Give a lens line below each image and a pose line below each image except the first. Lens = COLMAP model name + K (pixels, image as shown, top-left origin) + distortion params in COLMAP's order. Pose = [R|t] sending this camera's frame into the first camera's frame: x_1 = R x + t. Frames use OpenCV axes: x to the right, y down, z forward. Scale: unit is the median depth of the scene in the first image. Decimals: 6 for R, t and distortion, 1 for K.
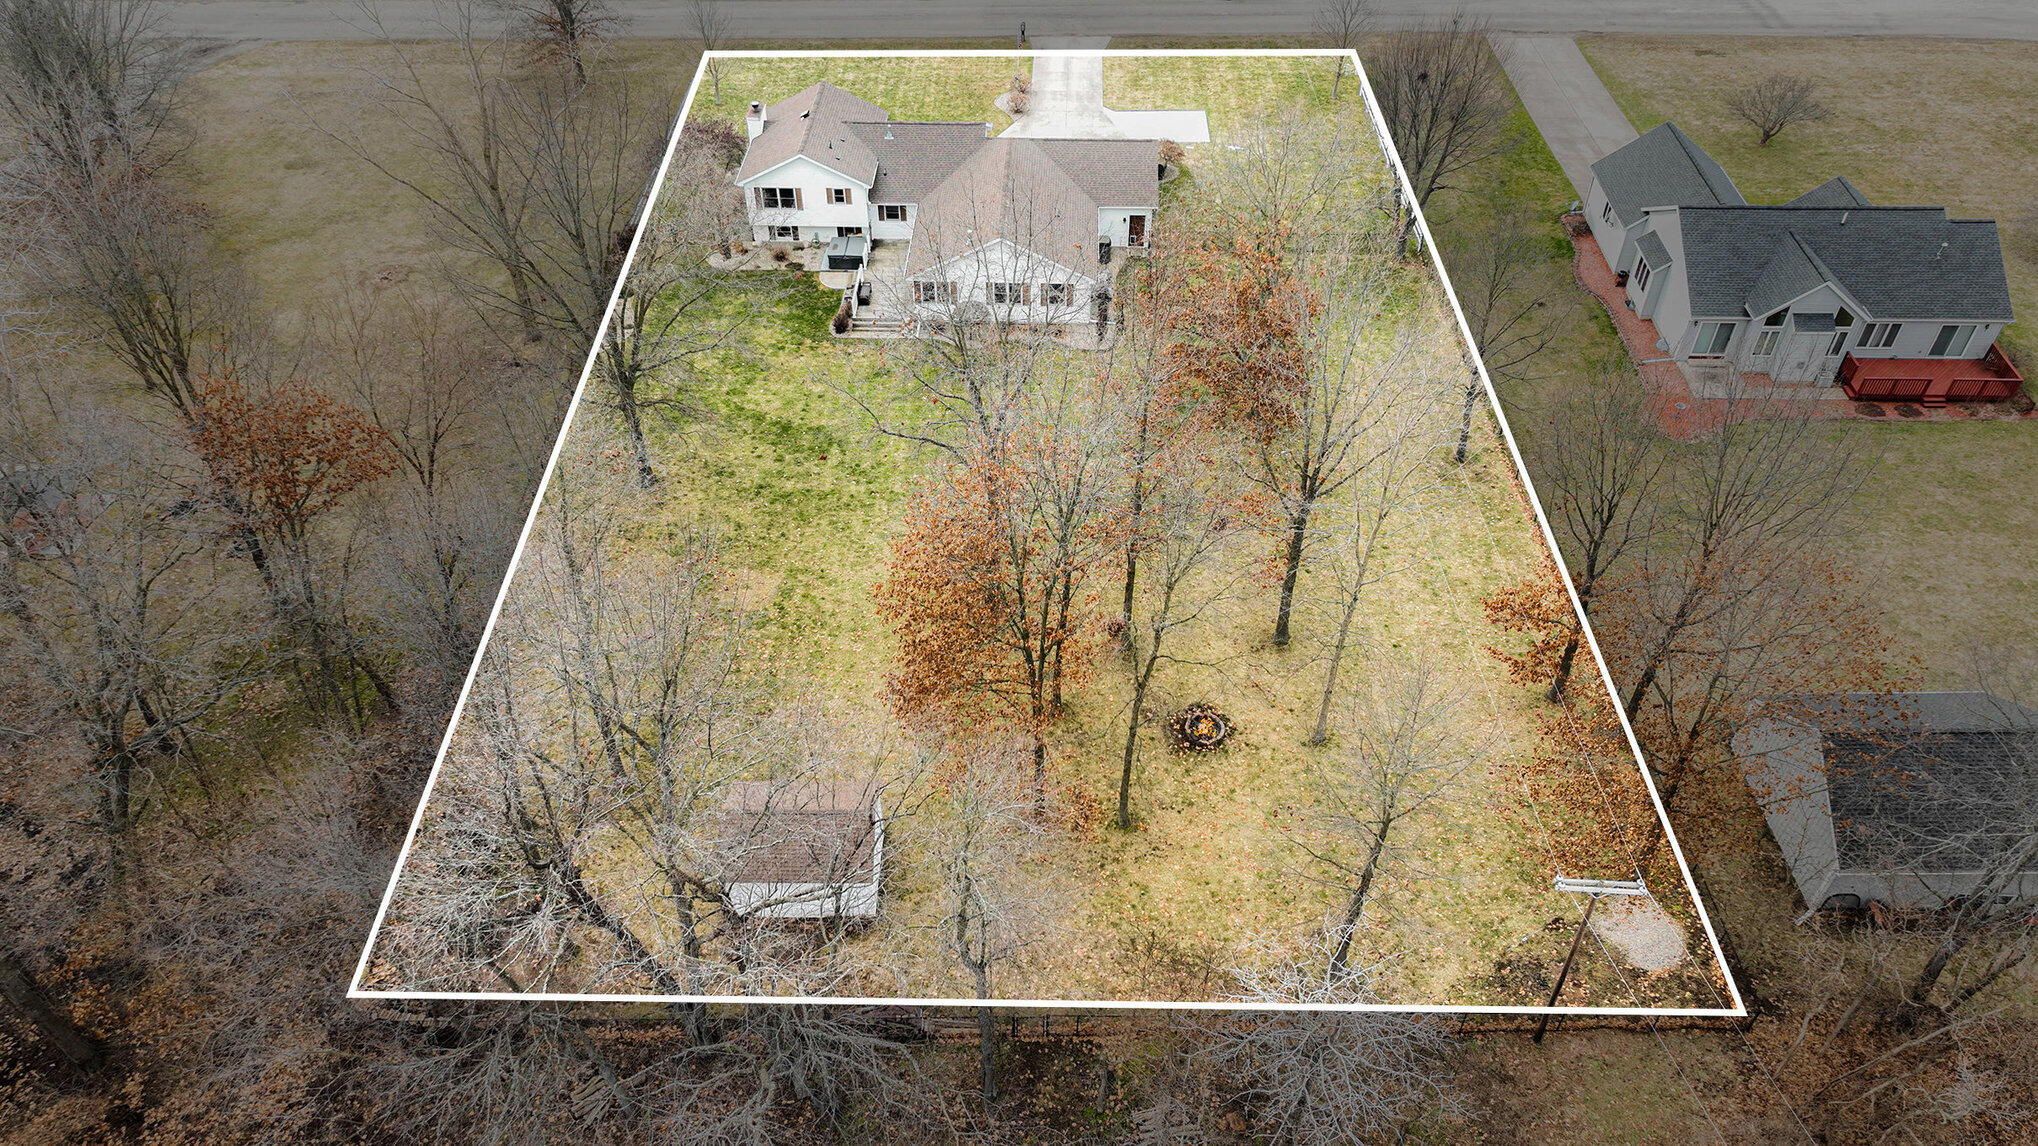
lens RADIAL K [[1451.9, 0, 1019.0], [0, 1451.9, 573.0], [0, 0, 1]] dist [0.000612, 0.002927]
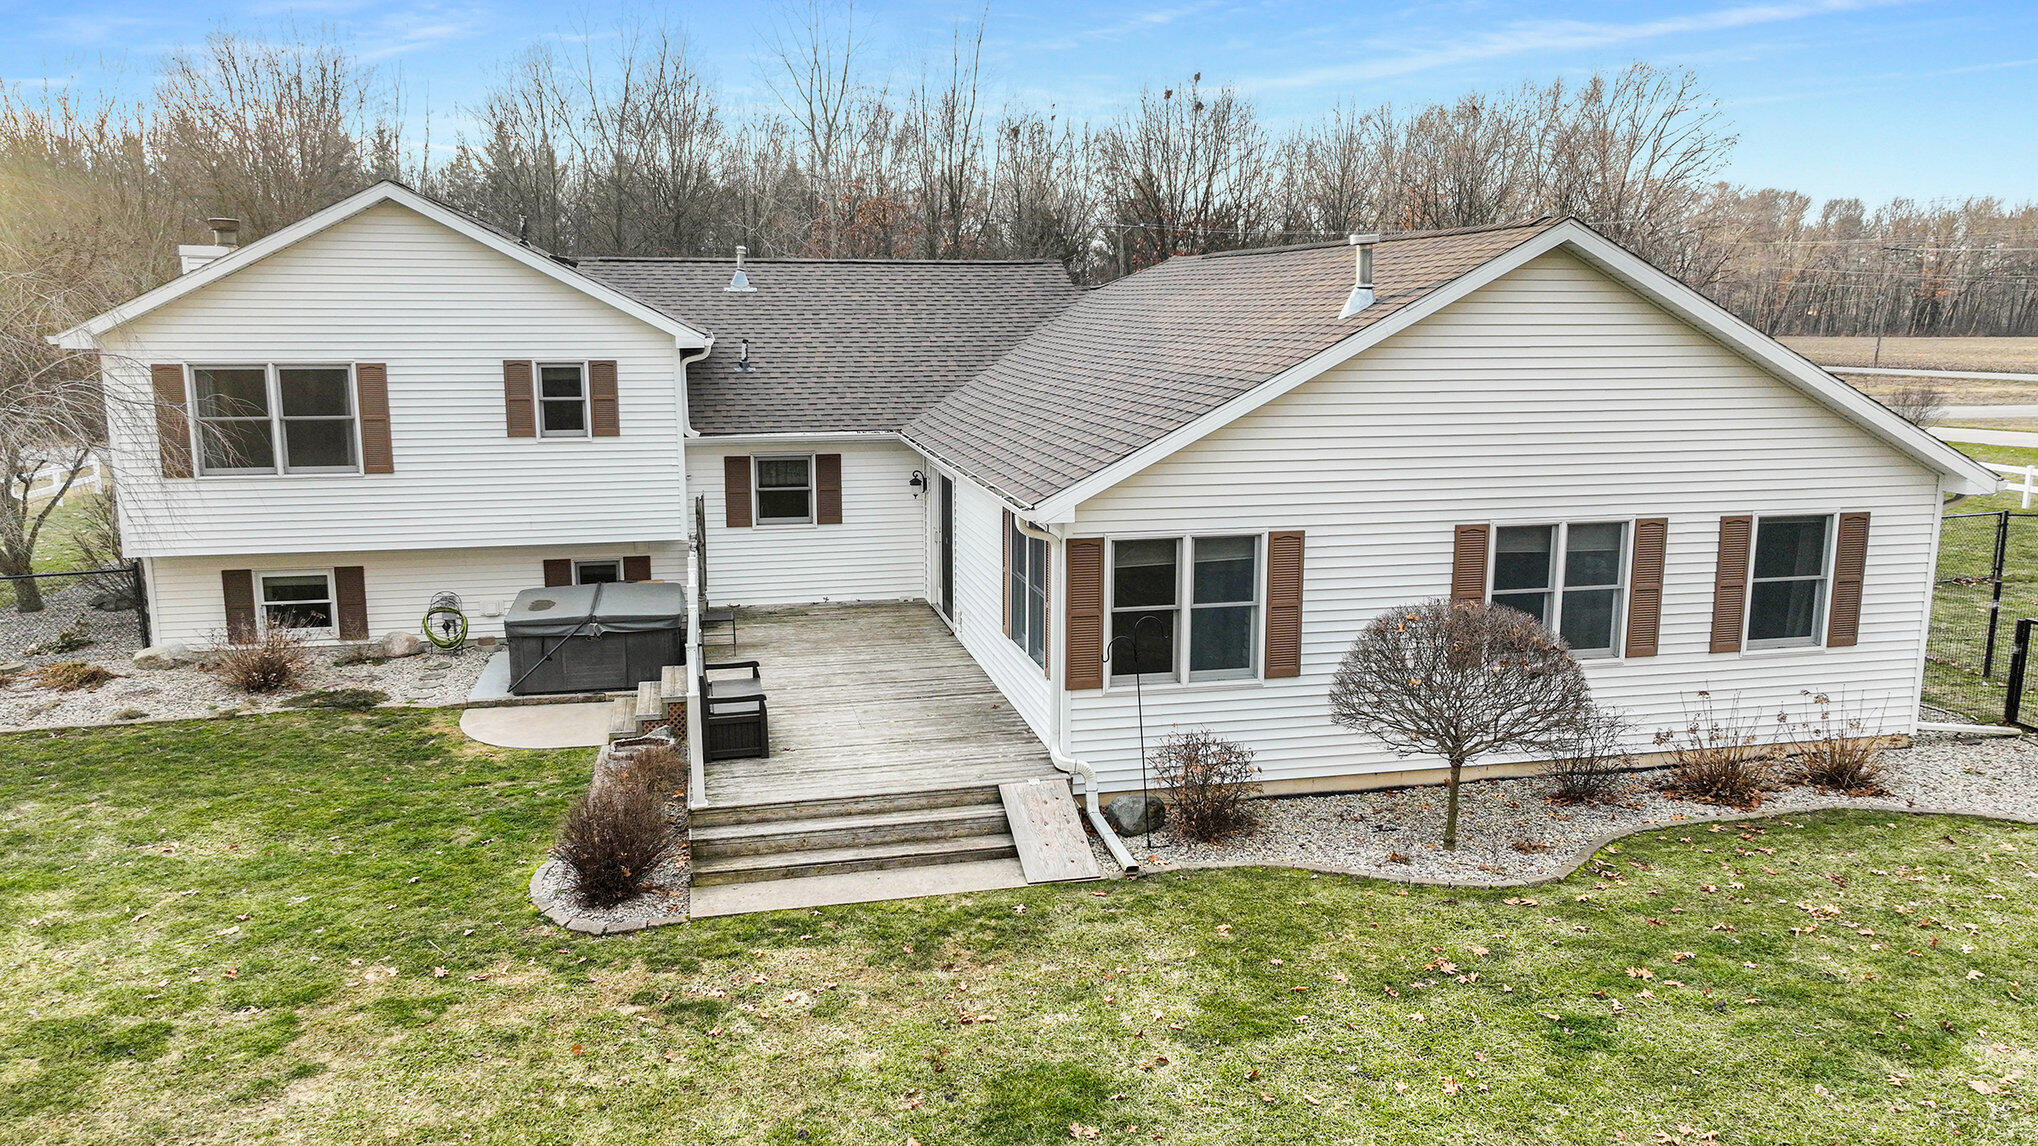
lens RADIAL K [[1451.9, 0, 1019.0], [0, 1451.9, 573.0], [0, 0, 1]] dist [0.000612, 0.002927]
pose [[0.966412, -0.043228, 0.253336, -0.113444], [0.172262, 0.840486, -0.513721, -0.105330], [-0.190718, 0.540107, 0.819702, 0.812721]]
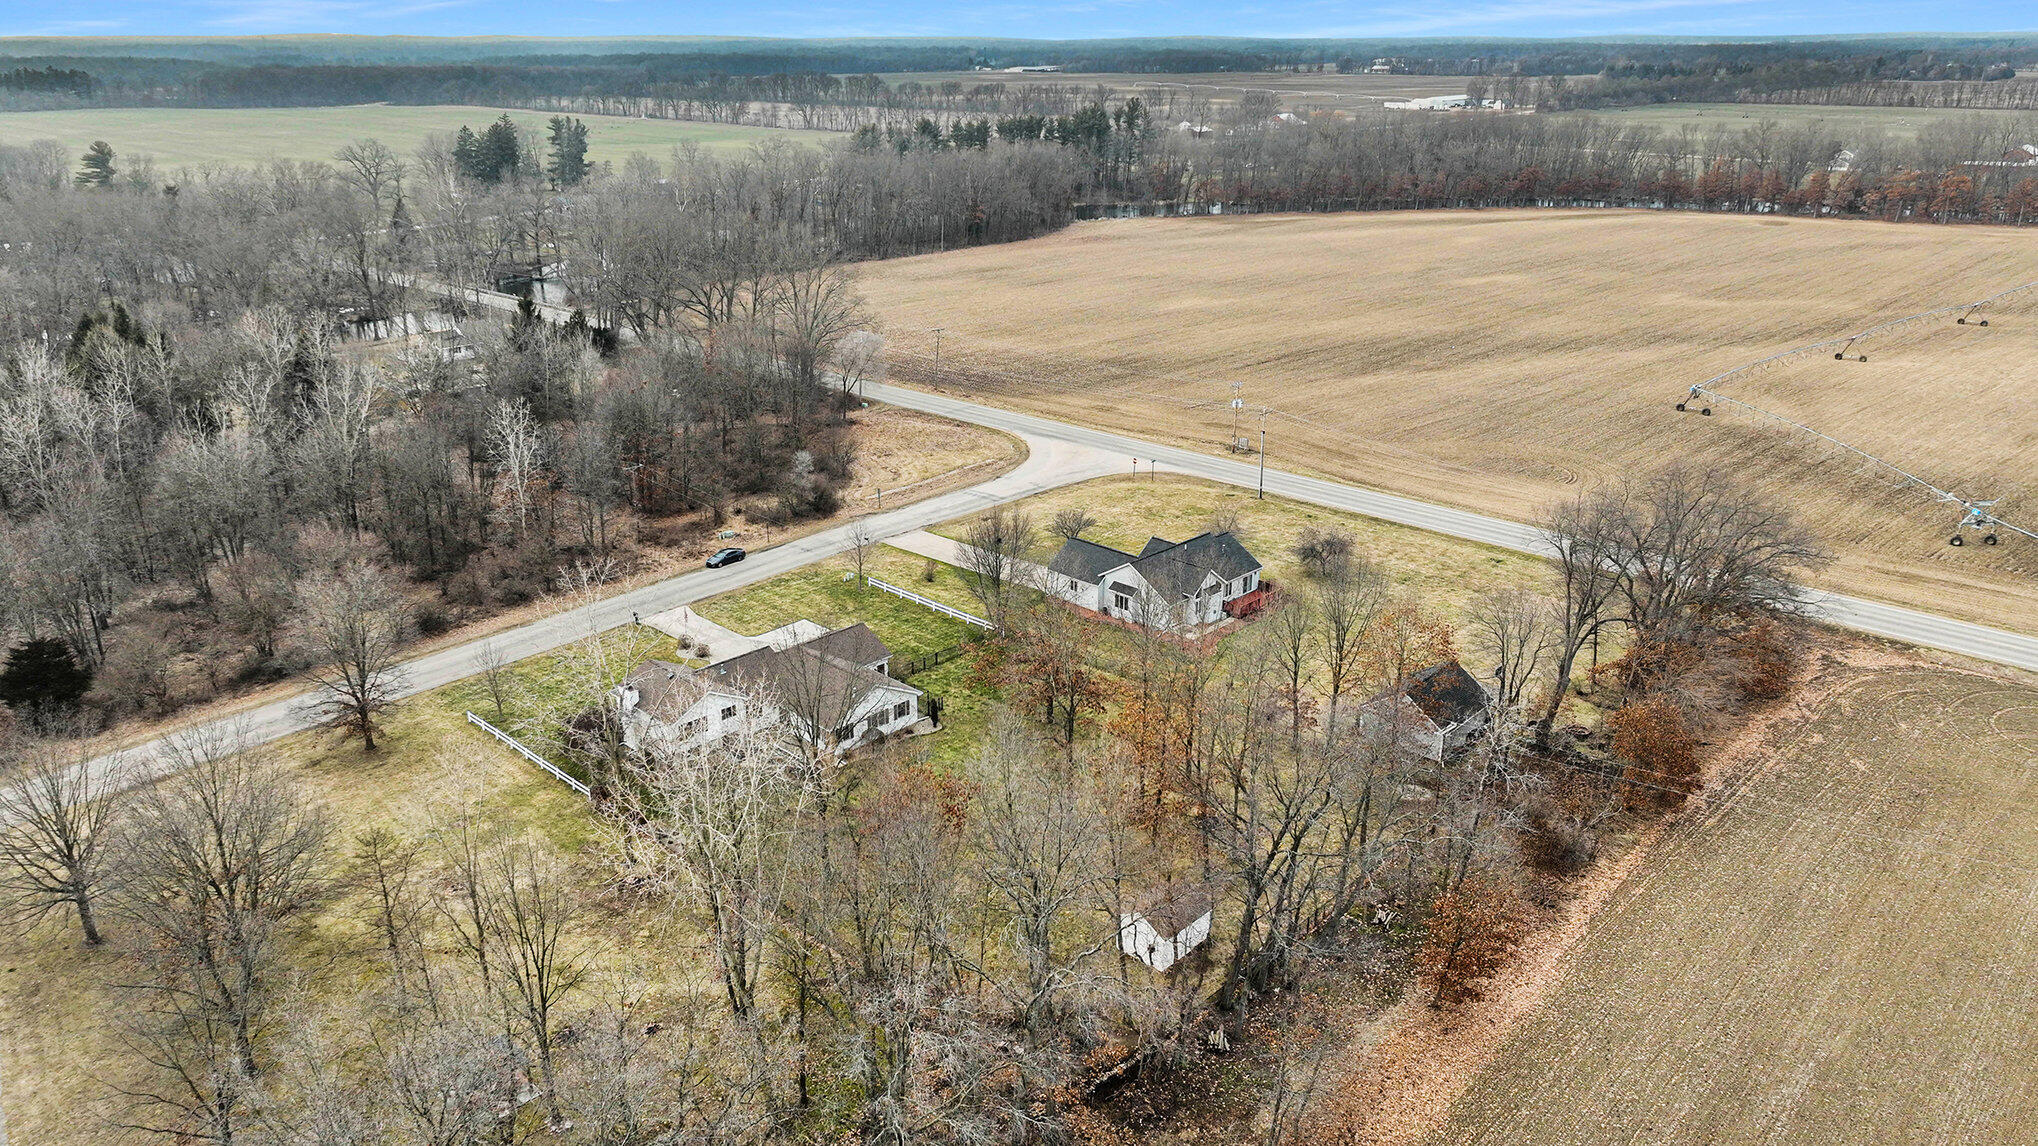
lens RADIAL K [[1432.1, 0, 1019.0], [0, 1432.1, 573.0], [0, 0, 1]] dist [0.011361, 0.000628]
pose [[0.680464, -0.256447, 0.686443, -0.896556], [0.496342, 0.850449, -0.174301, 0.022151], [-0.539085, 0.459316, 0.705985, -0.264350]]
